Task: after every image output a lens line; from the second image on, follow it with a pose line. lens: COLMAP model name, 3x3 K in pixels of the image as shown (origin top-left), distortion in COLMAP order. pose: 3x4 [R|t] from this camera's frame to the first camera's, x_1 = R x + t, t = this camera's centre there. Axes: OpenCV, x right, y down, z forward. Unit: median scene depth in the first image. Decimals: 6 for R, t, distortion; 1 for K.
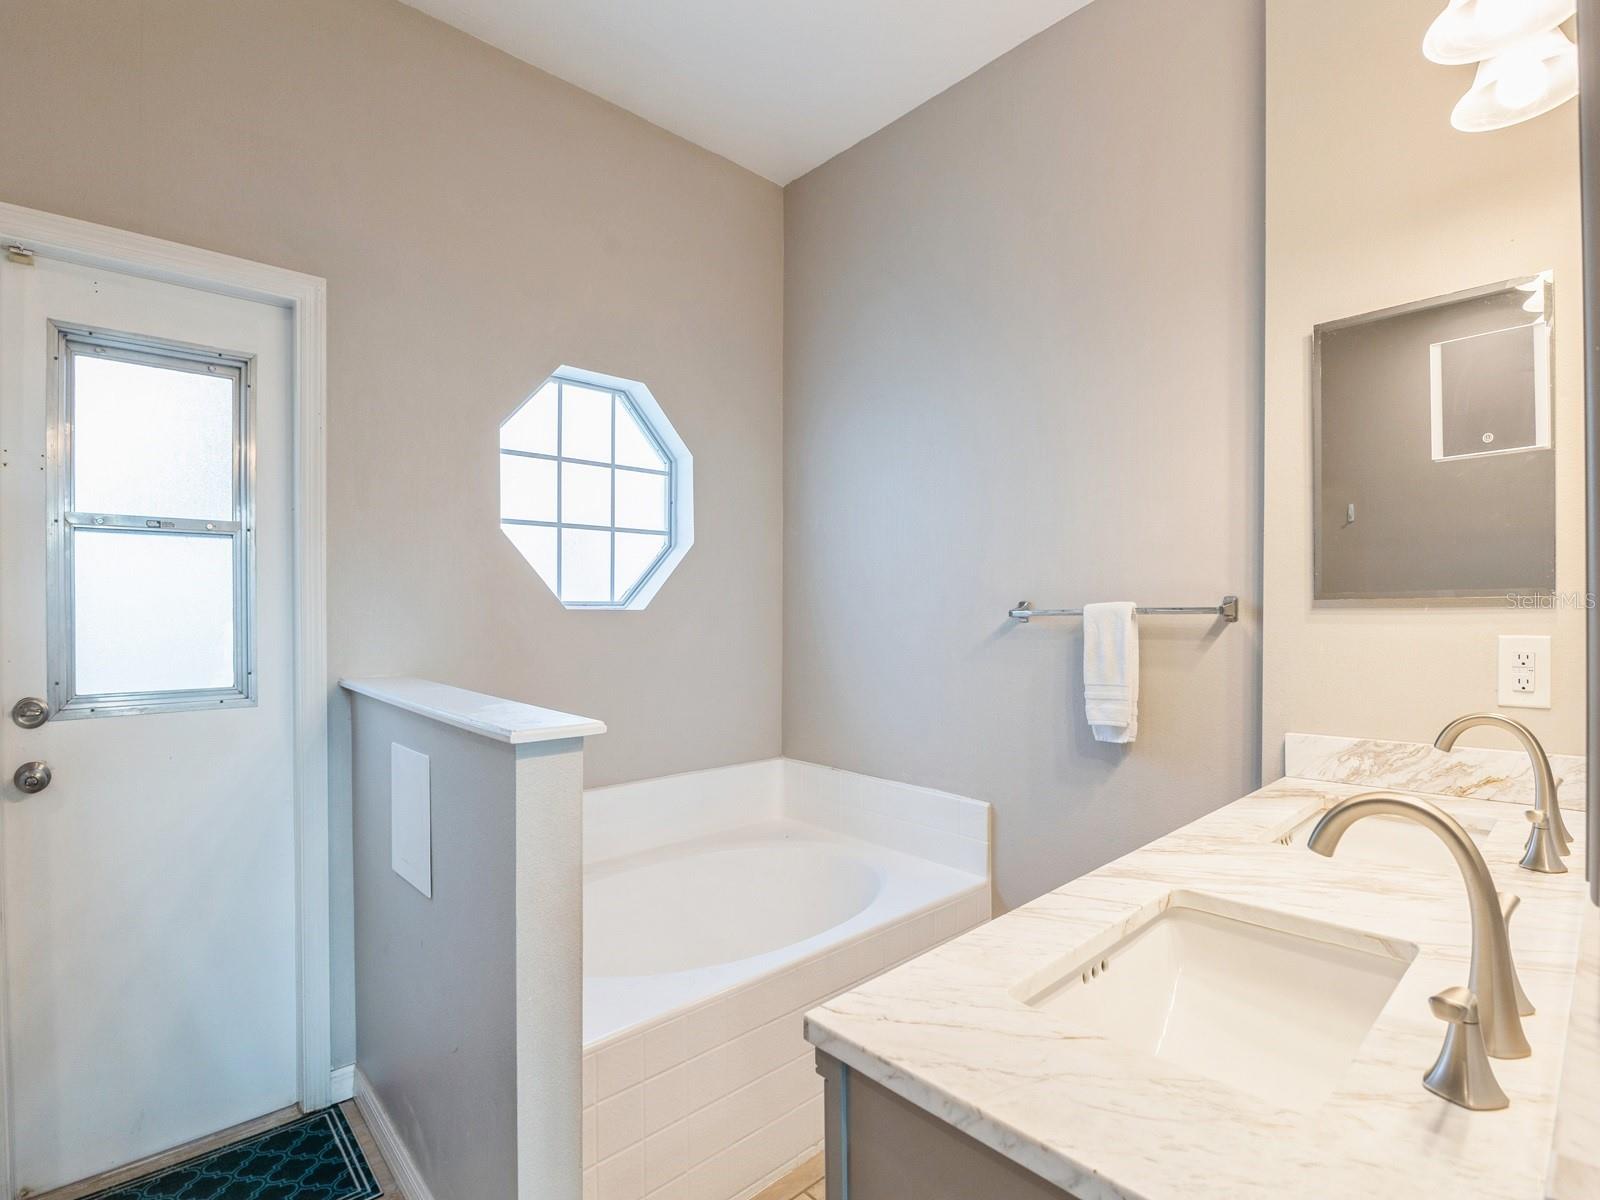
lens RADIAL K [[777.1, 0, 803.5], [0, 777.1, 604.9], [0, 0, 1]] dist [-0.002884, -0.001839]
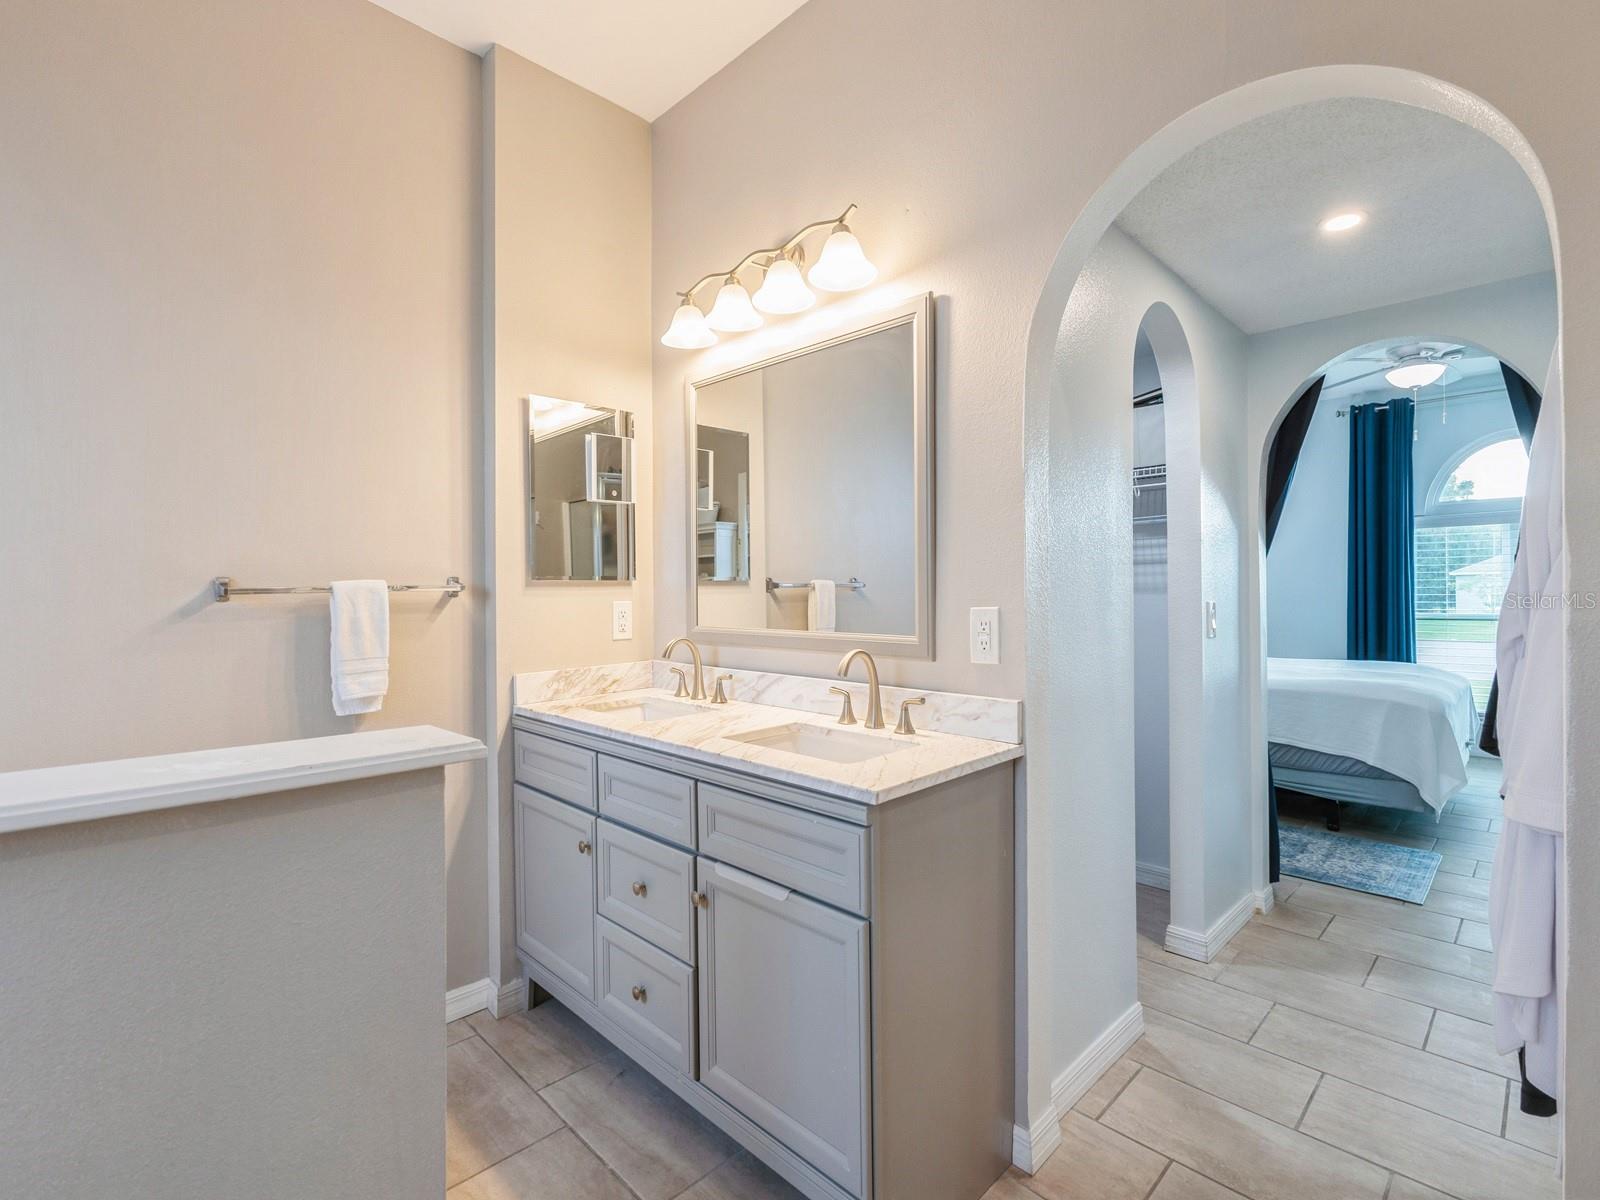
lens RADIAL K [[777.1, 0, 797.3], [0, 777.1, 593.8], [0, 0, 1]] dist [-0.002884, -0.001839]
pose [[-0.046600, 0.006097, 0.998895, -0.721177], [0.002222, 0.999980, -0.006000, 0.025171], [-0.998911, 0.001940, -0.046612, 0.494665]]
